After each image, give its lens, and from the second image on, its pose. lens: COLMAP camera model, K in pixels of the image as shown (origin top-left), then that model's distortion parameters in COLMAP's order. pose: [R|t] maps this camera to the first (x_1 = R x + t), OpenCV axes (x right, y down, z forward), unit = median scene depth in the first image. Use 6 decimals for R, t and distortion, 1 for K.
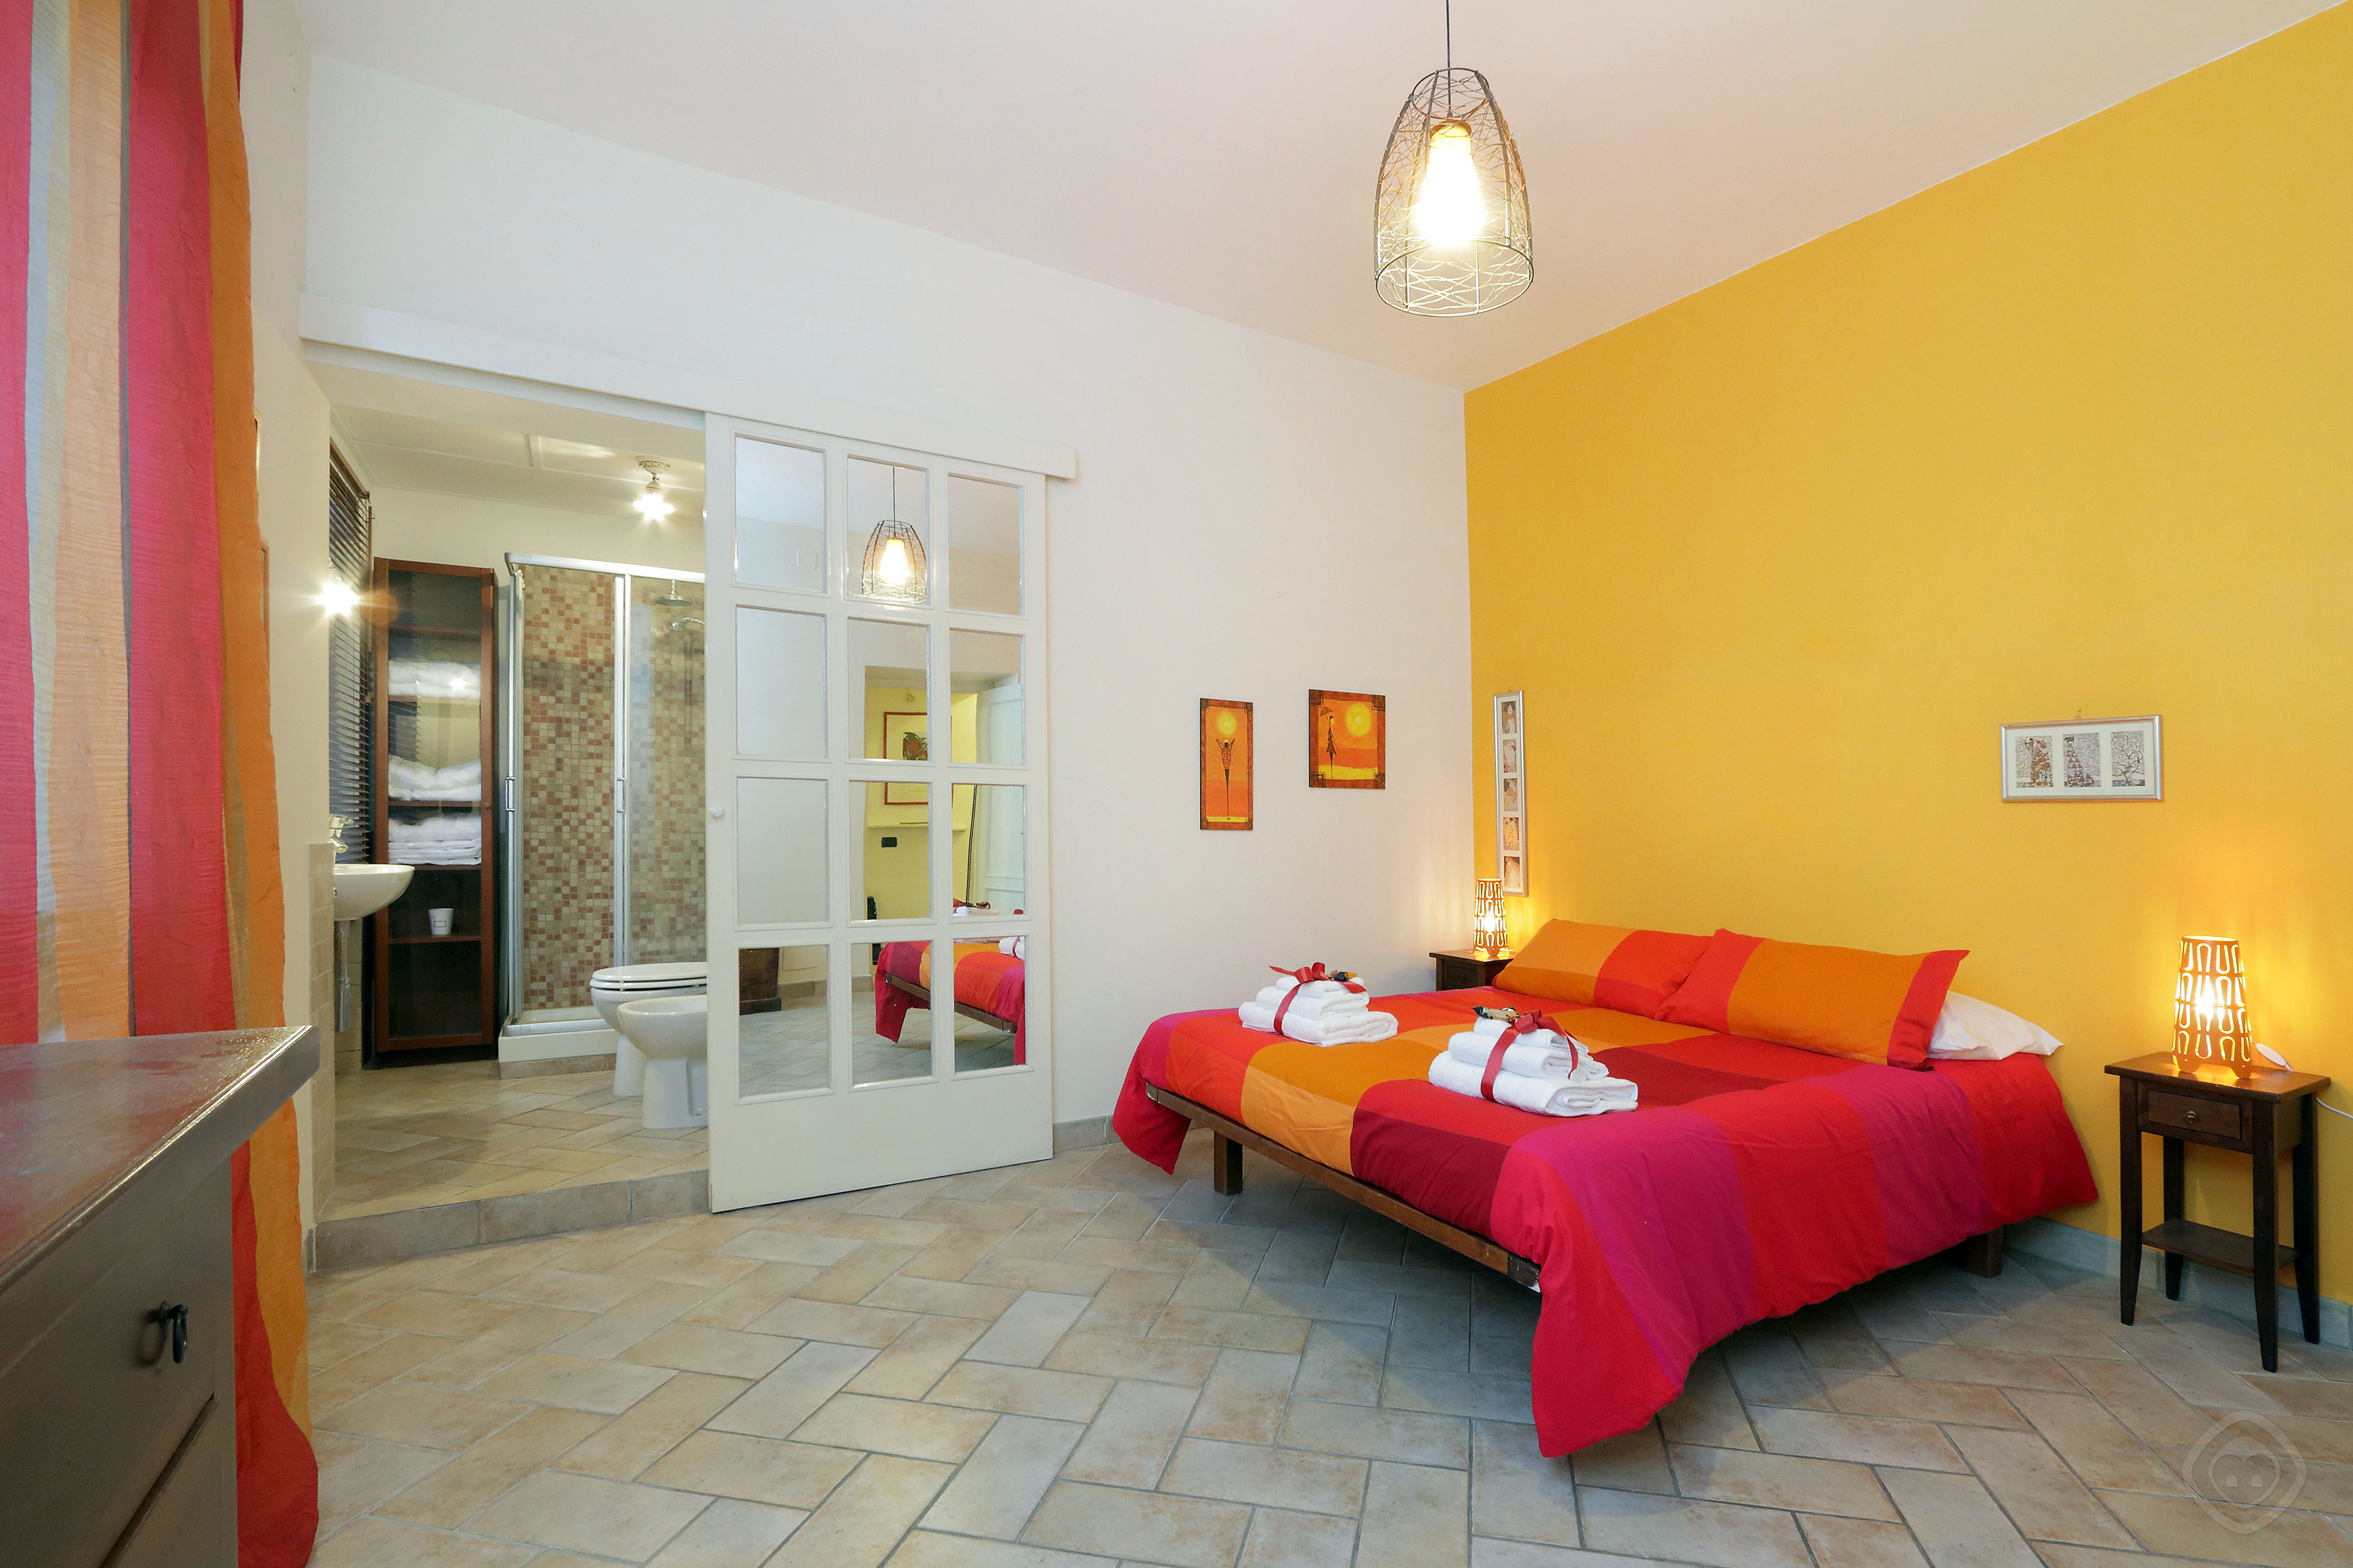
lens RADIAL K [[1109.5, 0, 1203.0], [0, 1109.5, 809.8], [0, 0, 1]] dist [-0.015409, 0.002655]
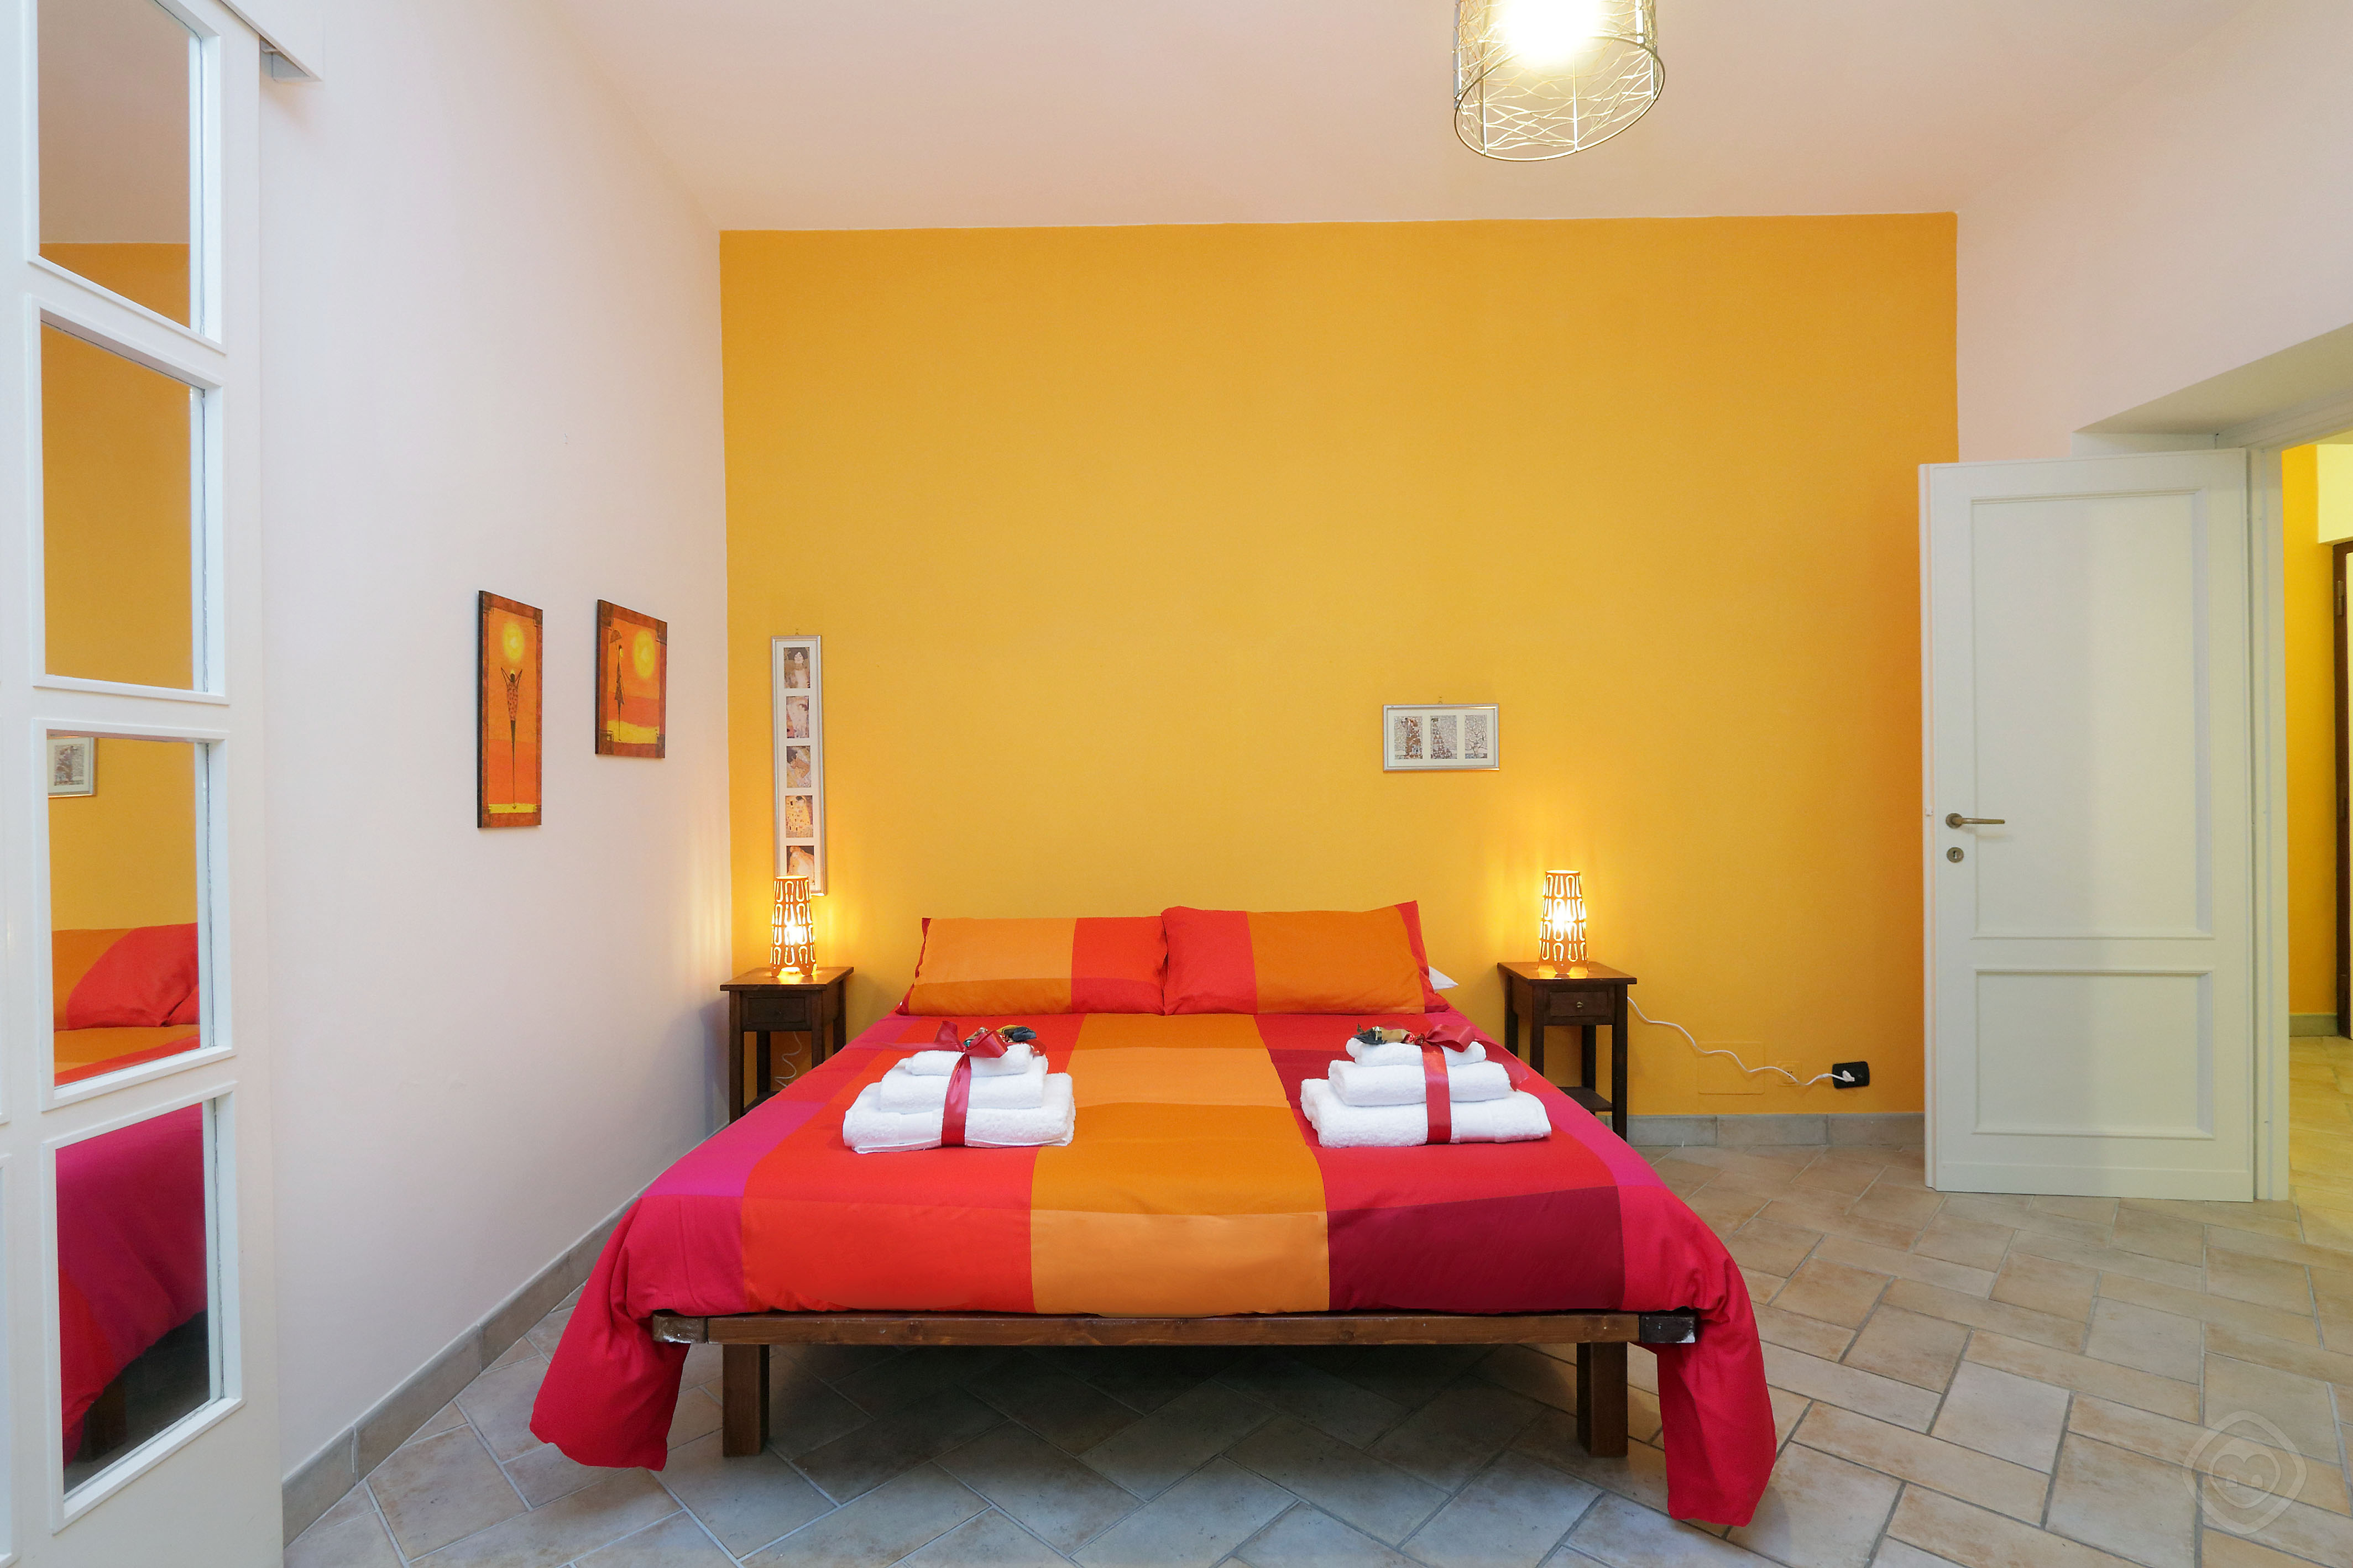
lens RADIAL K [[1109.5, 0, 1156.5], [0, 1109.5, 801.0], [0, 0, 1]] dist [-0.015409, 0.002655]
pose [[0.518967, -0.024228, 0.854451, -0.294158], [0.014499, 0.999704, 0.019540, -0.001734], [-0.854672, 0.002248, 0.519164, 0.429189]]
